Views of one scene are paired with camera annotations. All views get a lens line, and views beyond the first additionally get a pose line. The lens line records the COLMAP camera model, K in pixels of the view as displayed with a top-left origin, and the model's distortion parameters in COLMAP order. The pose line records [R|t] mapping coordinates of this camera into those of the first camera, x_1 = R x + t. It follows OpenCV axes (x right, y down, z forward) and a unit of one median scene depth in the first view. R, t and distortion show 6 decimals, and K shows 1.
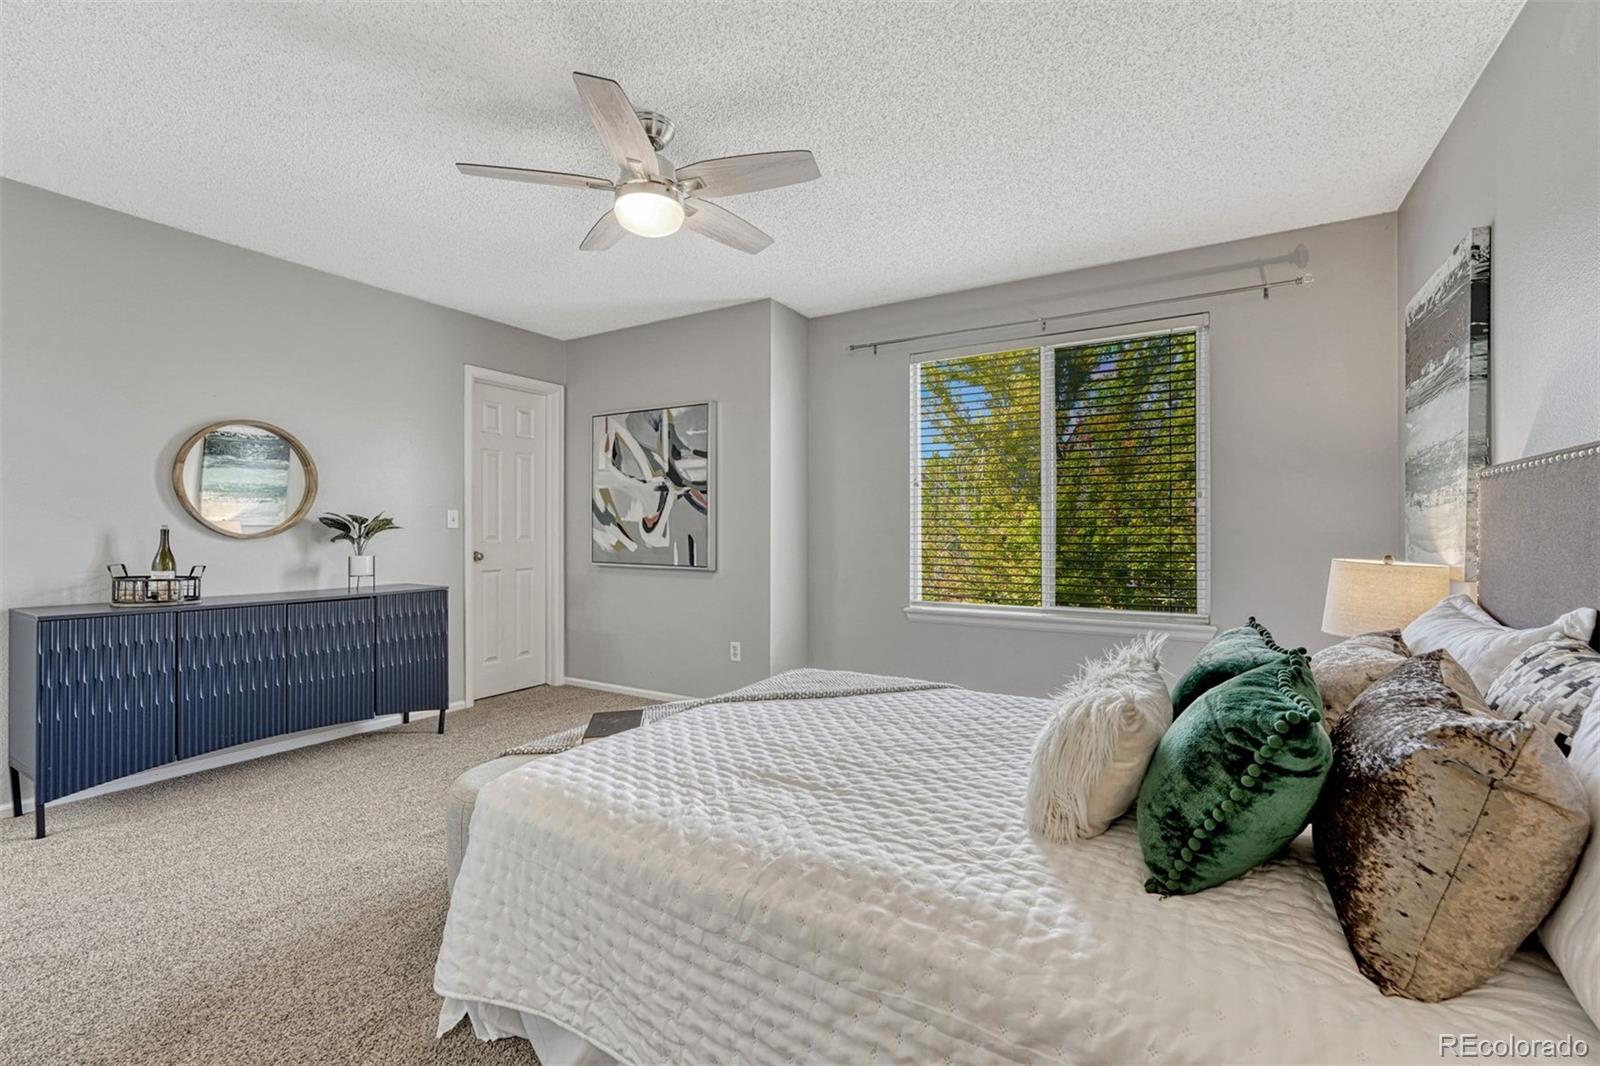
lens RADIAL K [[673.2, 0, 796.5], [0, 673.2, 533.8], [0, 0, 1]] dist [0.015849, -0.000267]
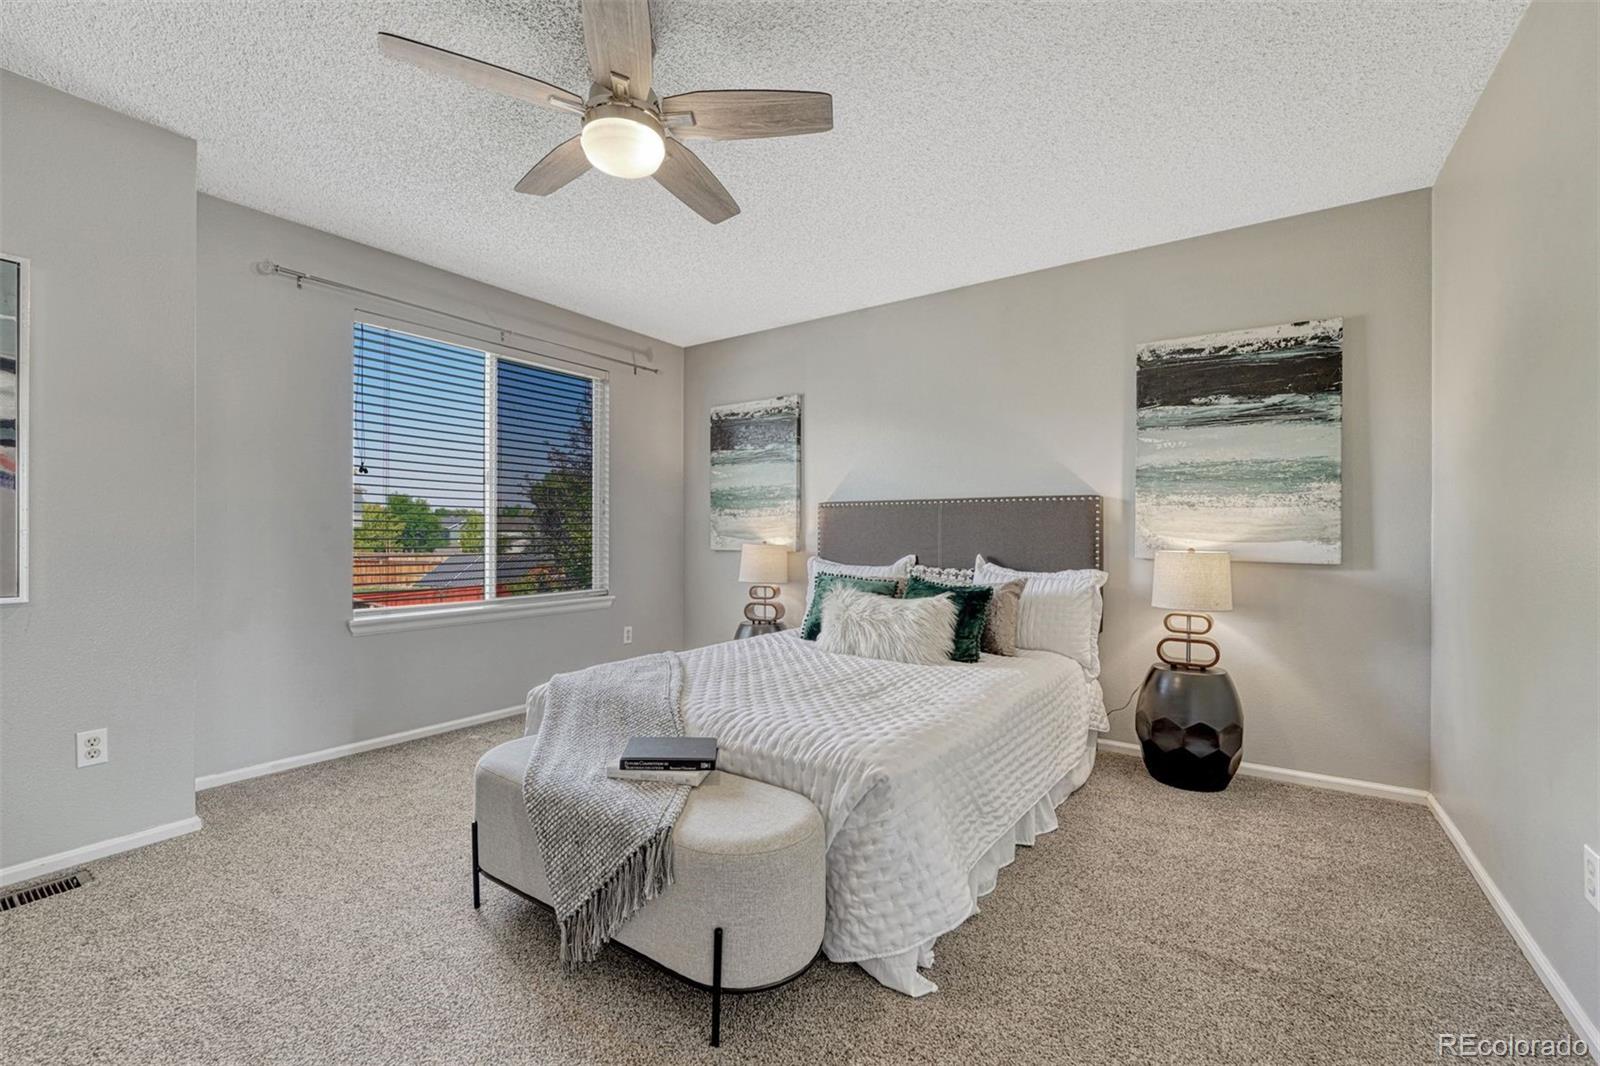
lens RADIAL K [[673.2, 0, 794.5], [0, 673.2, 529.4], [0, 0, 1]] dist [0.015849, -0.000267]
pose [[0.079972, 0.002092, 0.996795, -0.653476], [-0.002321, 0.999995, -0.001913, 0.000534], [-0.996794, -0.002161, 0.079977, 0.440828]]
